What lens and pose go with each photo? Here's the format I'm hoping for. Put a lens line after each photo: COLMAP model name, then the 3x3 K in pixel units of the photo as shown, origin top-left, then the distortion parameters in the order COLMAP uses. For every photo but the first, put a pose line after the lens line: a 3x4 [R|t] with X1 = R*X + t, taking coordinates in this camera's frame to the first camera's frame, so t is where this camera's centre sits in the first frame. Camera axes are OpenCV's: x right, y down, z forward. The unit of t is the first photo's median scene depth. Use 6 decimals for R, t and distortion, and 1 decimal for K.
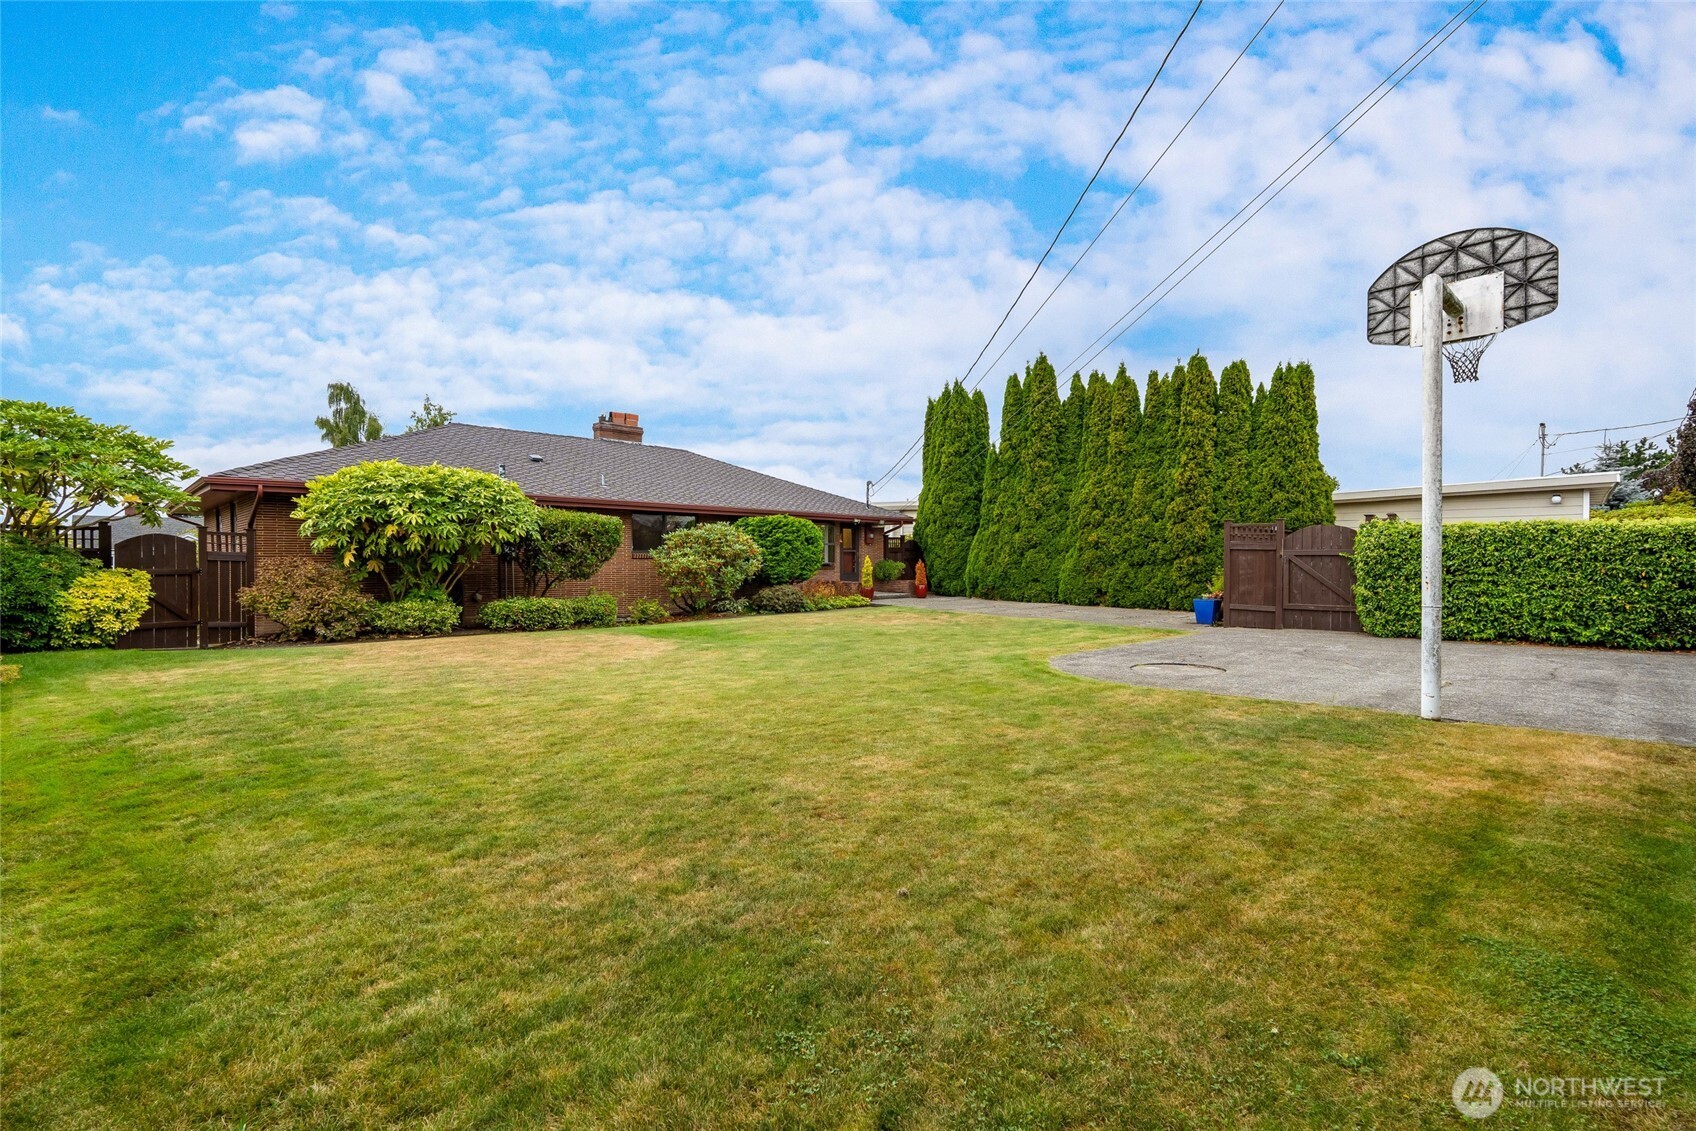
lens RADIAL K [[756.9, 0, 845.6], [0, 756.9, 558.1], [0, 0, 1]] dist [0.000458, 0.000069]
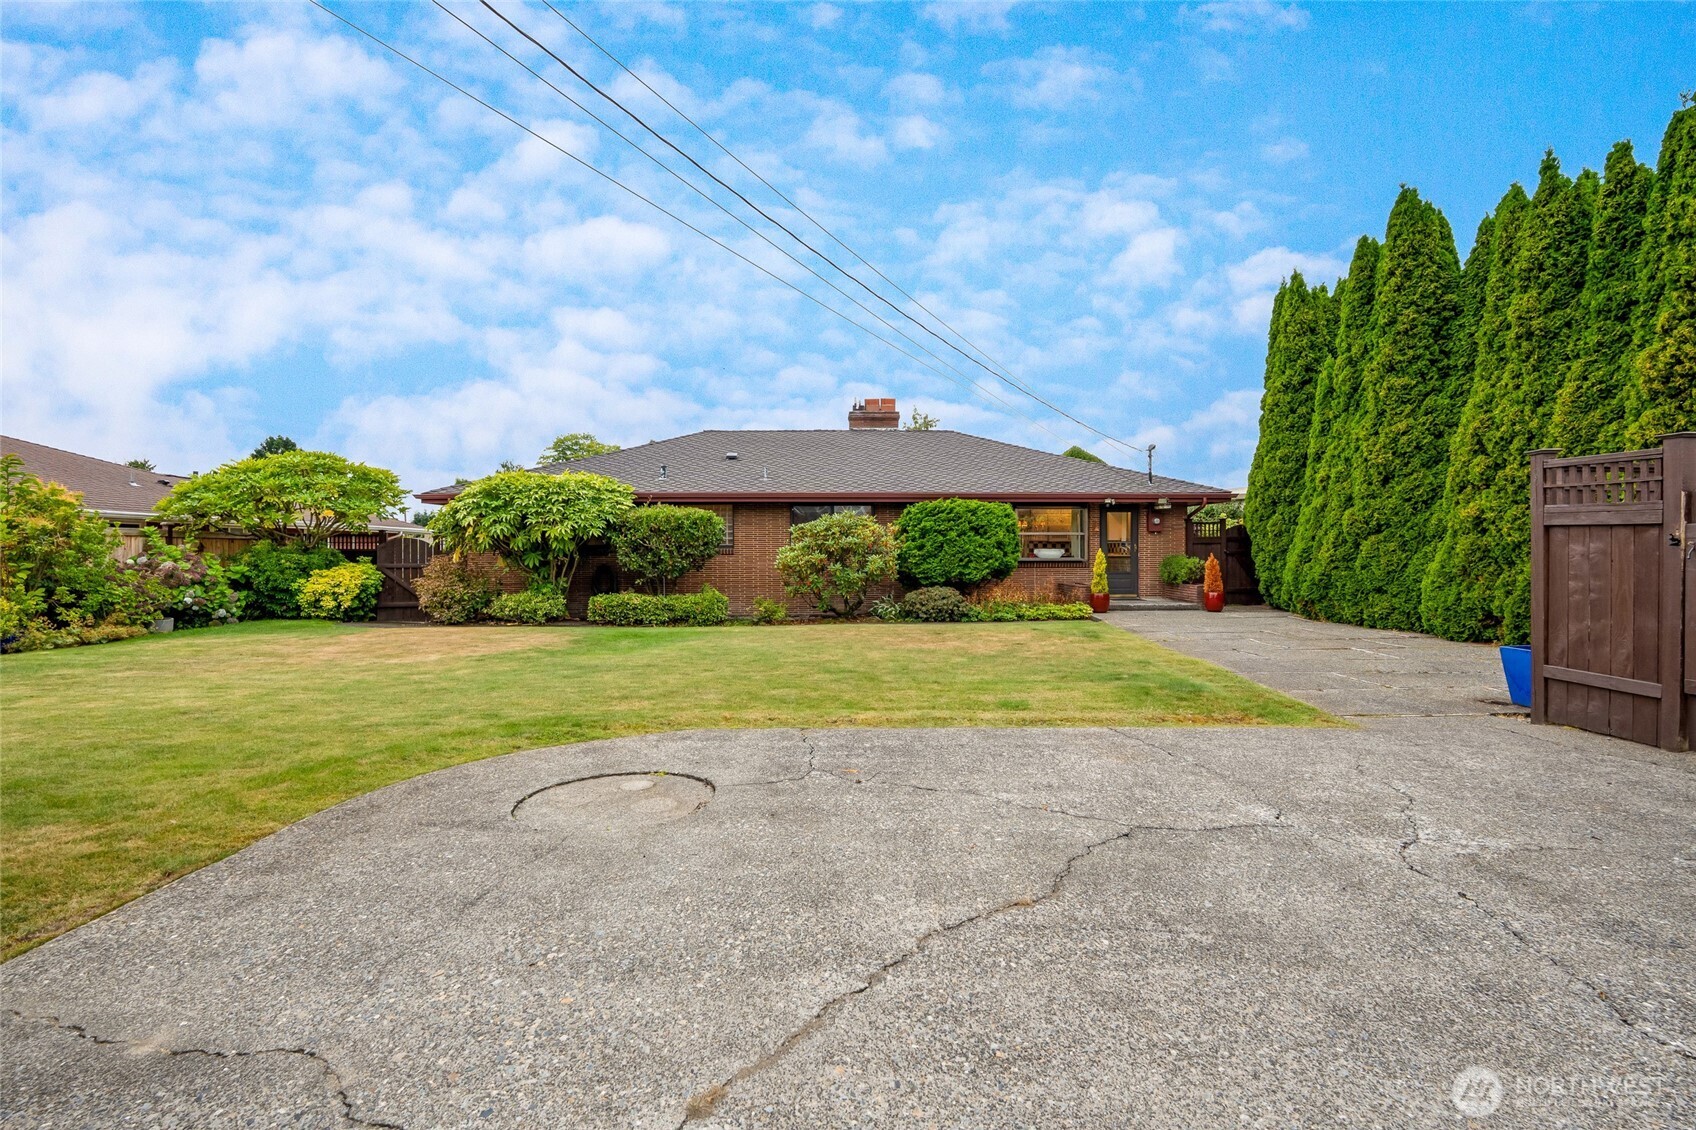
lens RADIAL K [[756.9, 0, 848.0], [0, 756.9, 558.9], [0, 0, 1]] dist [0.000458, 0.000069]
pose [[0.733815, 0.000937, -0.679349, 0.366015], [0.004278, 0.999973, 0.006000, 0.000827], [0.679336, -0.007309, 0.733791, 0.334441]]
